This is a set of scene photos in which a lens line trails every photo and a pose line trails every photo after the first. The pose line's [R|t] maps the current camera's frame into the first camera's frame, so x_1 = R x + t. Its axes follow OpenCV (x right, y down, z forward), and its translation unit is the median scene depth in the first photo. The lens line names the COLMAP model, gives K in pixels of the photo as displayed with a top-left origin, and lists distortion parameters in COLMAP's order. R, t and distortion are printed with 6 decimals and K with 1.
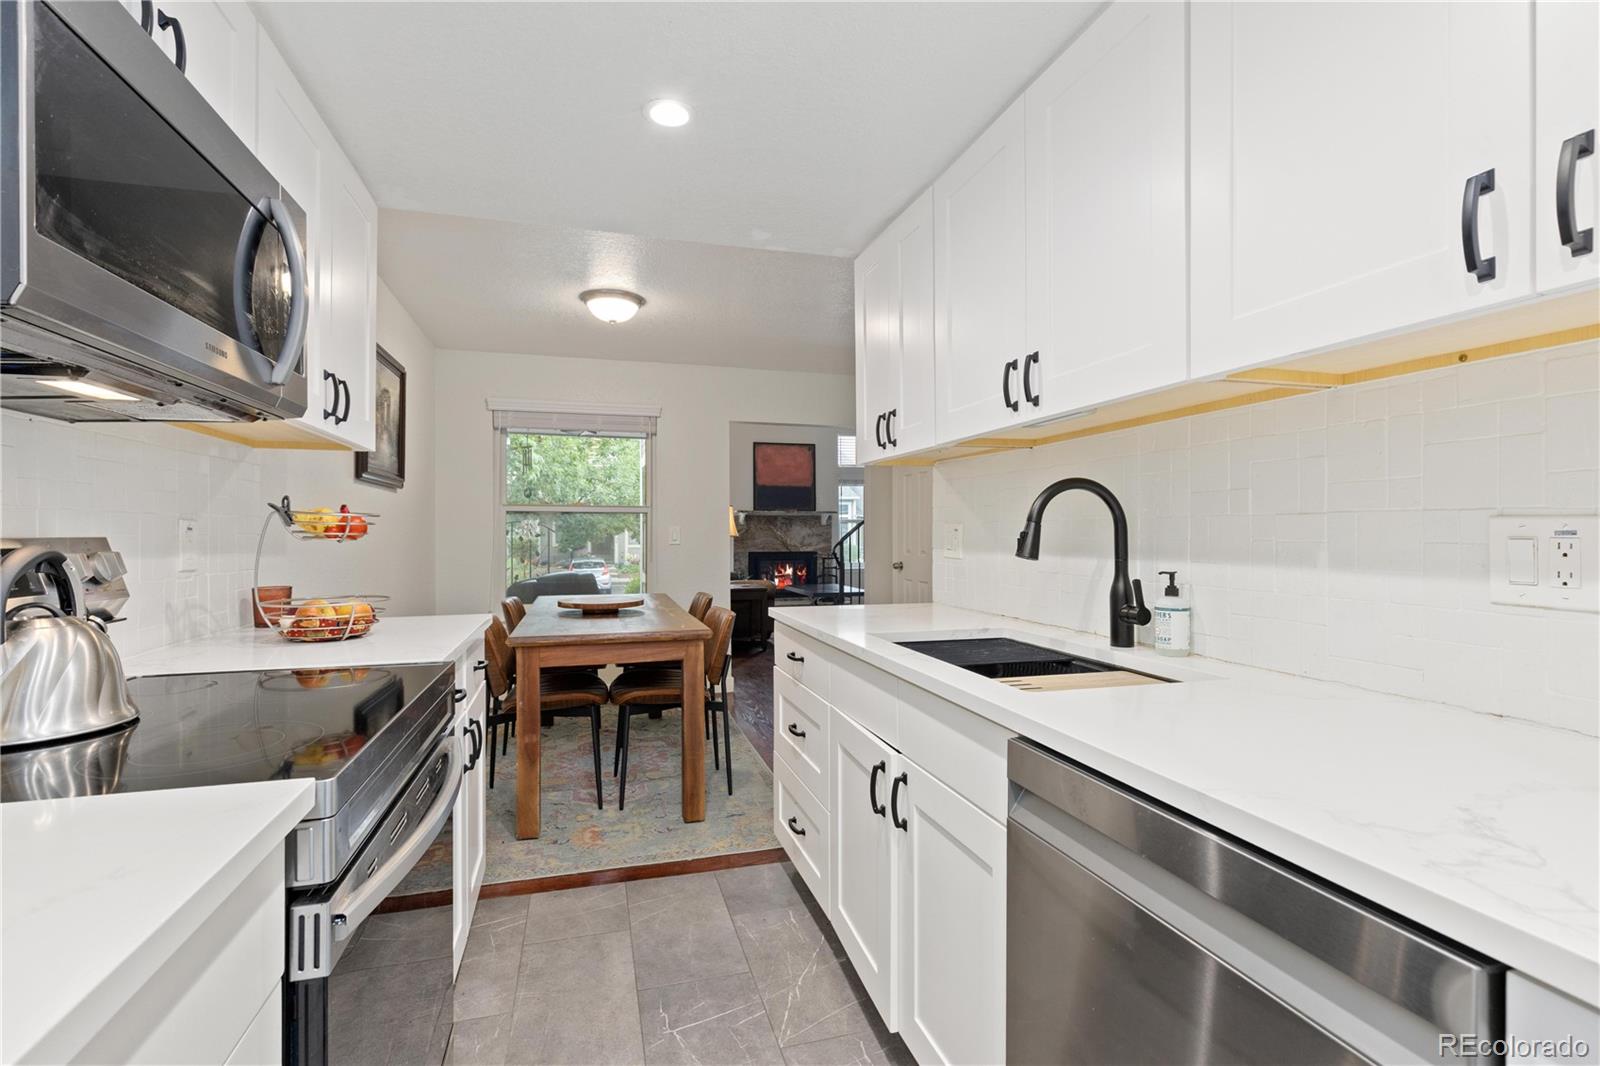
lens RADIAL K [[730.6, 0, 805.0], [0, 730.6, 524.5], [0, 0, 1]] dist [0.004853, -0.000645]
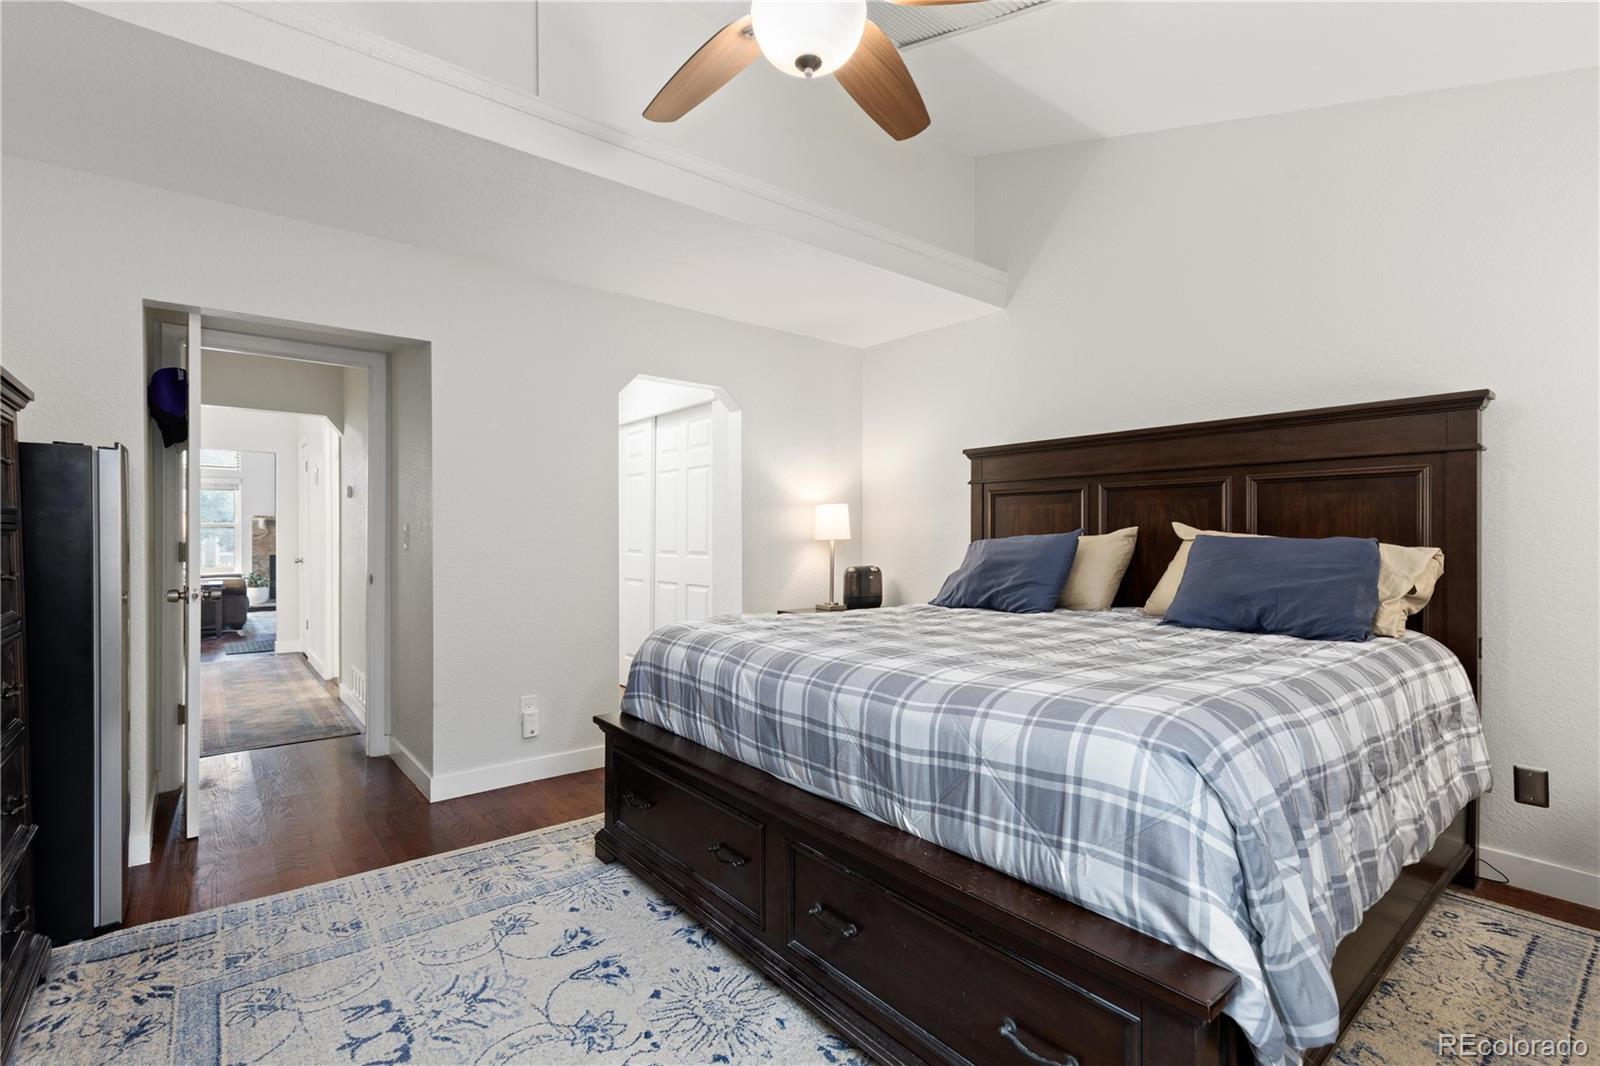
lens RADIAL K [[730.6, 0, 794.8], [0, 730.6, 535.8], [0, 0, 1]] dist [0.004853, -0.000645]
pose [[0.927298, -0.004885, 0.374292, 0.229086], [0.001109, 0.999946, 0.010303, -0.000376], [-0.374322, -0.009139, 0.927254, -0.271727]]
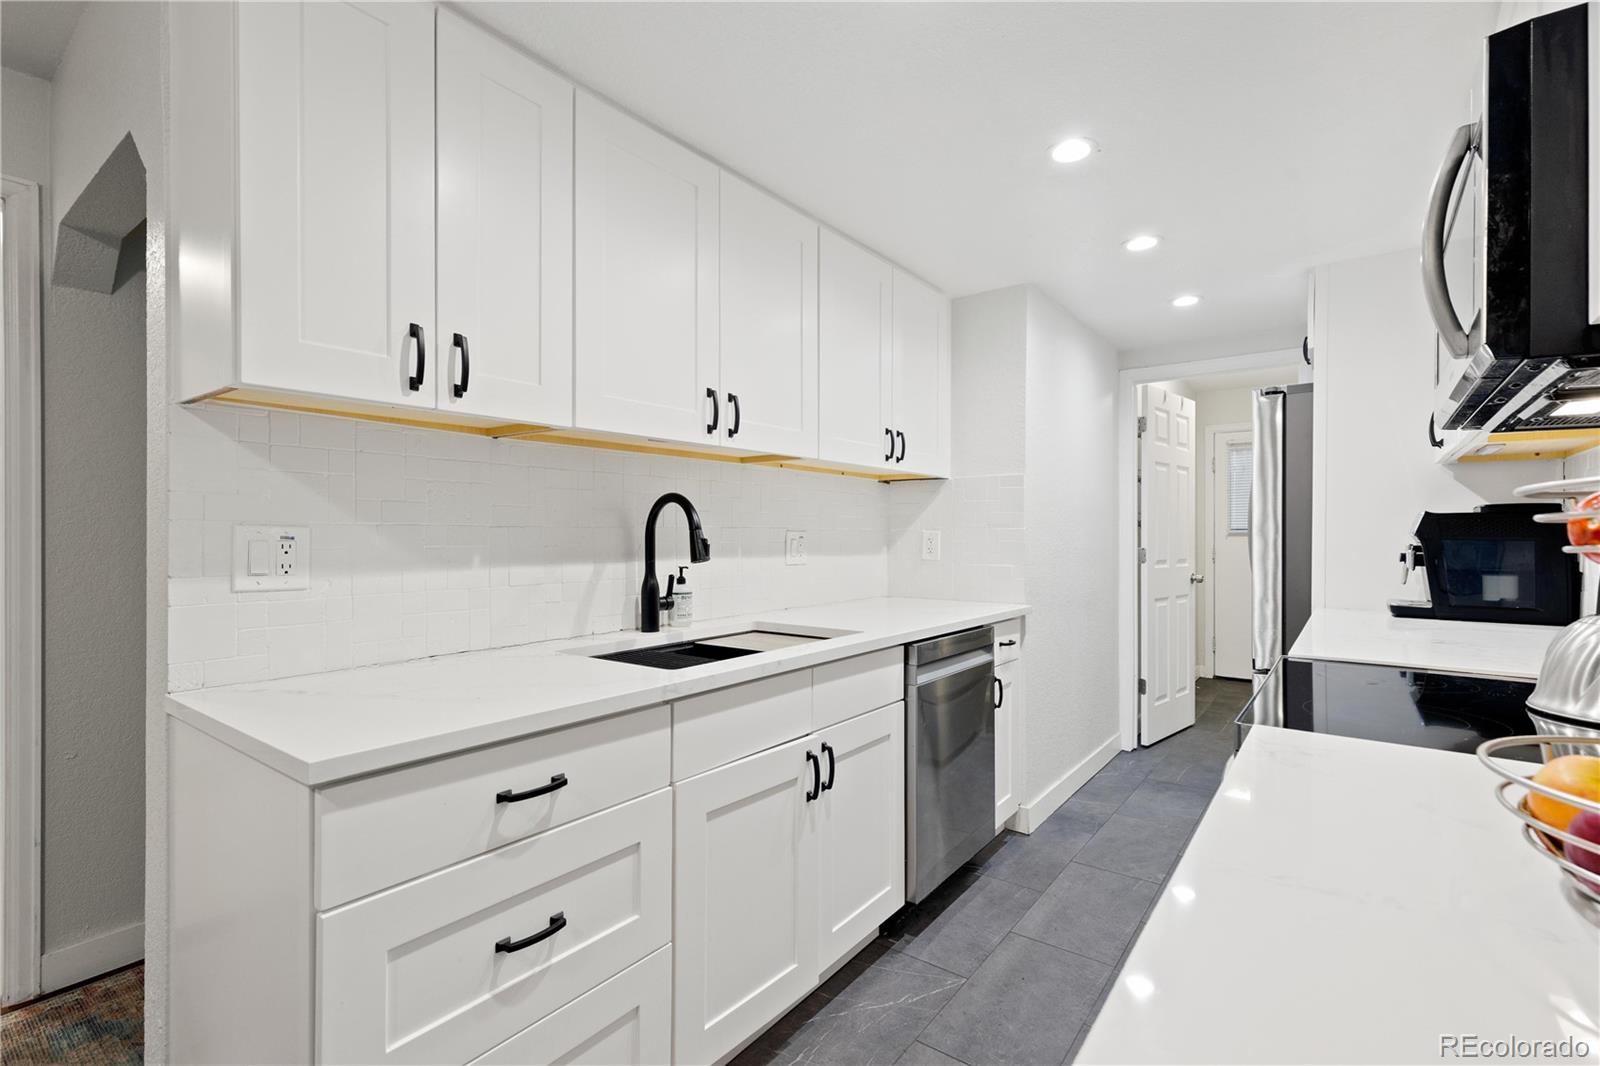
lens RADIAL K [[730.6, 0, 789.1], [0, 730.6, 537.9], [0, 0, 1]] dist [0.004853, -0.000645]
pose [[-0.572650, -0.004930, 0.819785, -0.107184], [-0.006549, 0.999978, 0.001440, 0.000981], [-0.819774, -0.004544, -0.572669, 0.233045]]
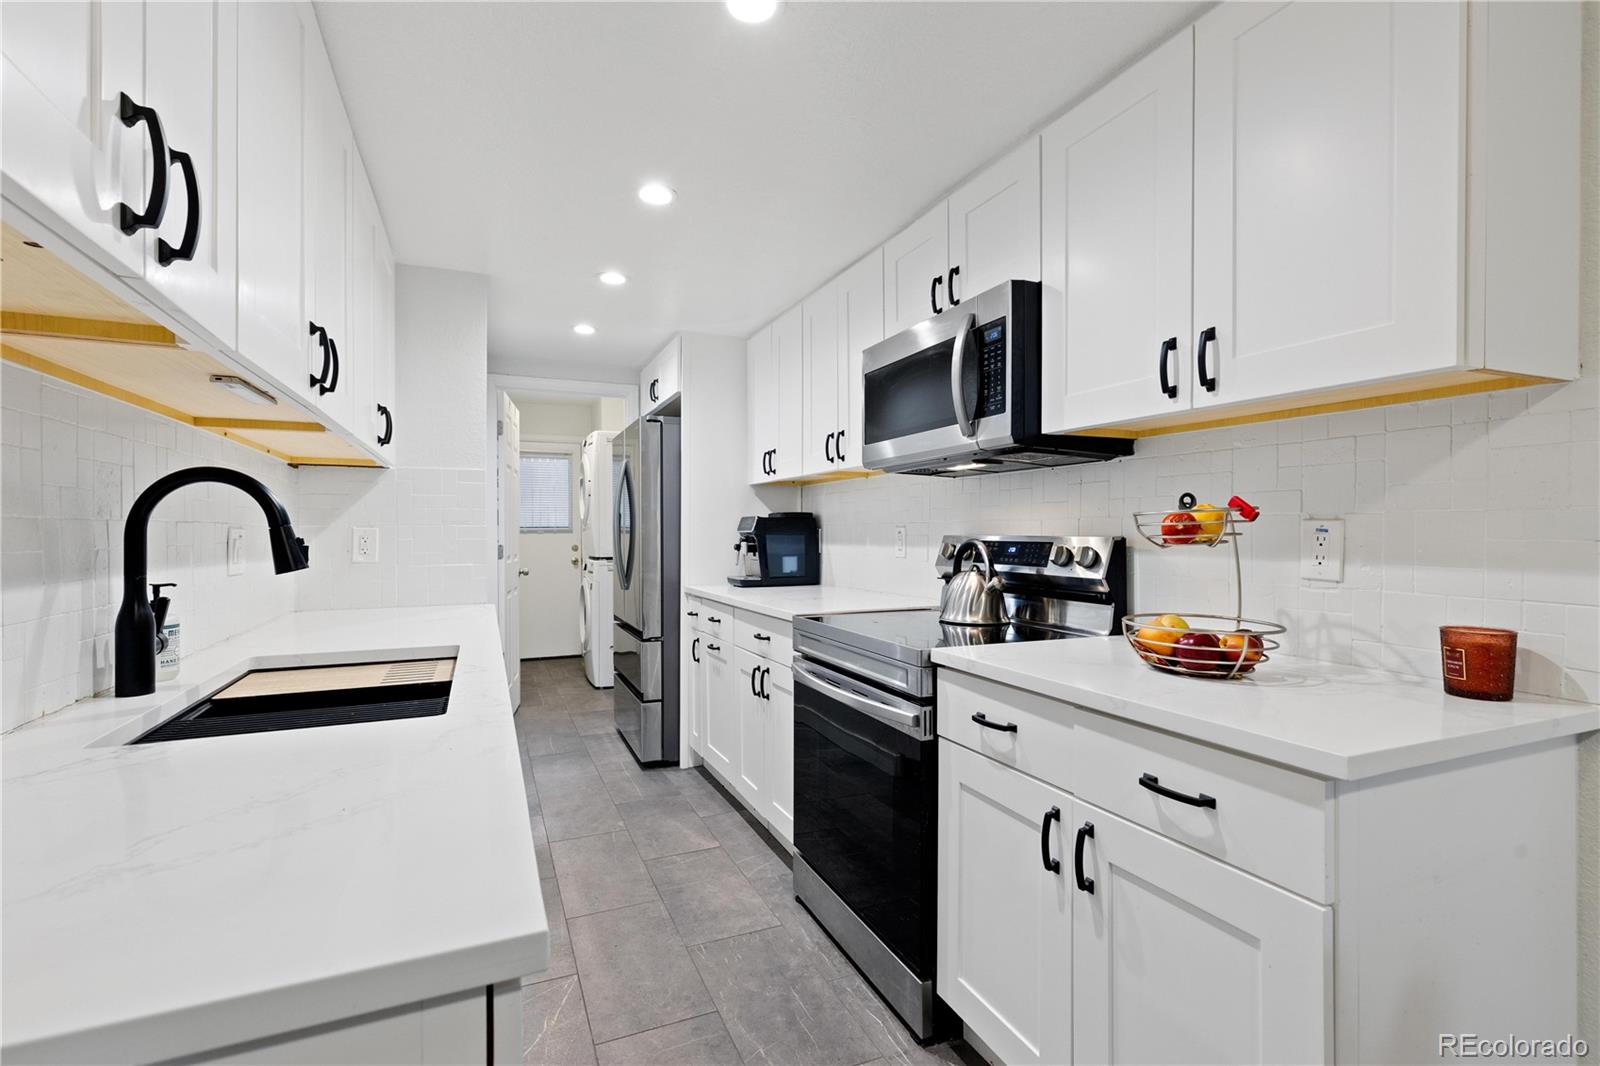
lens RADIAL K [[730.6, 0, 784.4], [0, 730.6, 535.7], [0, 0, 1]] dist [0.004853, -0.000645]
pose [[-0.994714, 0.001413, -0.102672, -0.020202], [0.001574, 0.999998, -0.001492, 0.001471], [0.102670, -0.001646, -0.994714, 0.277646]]
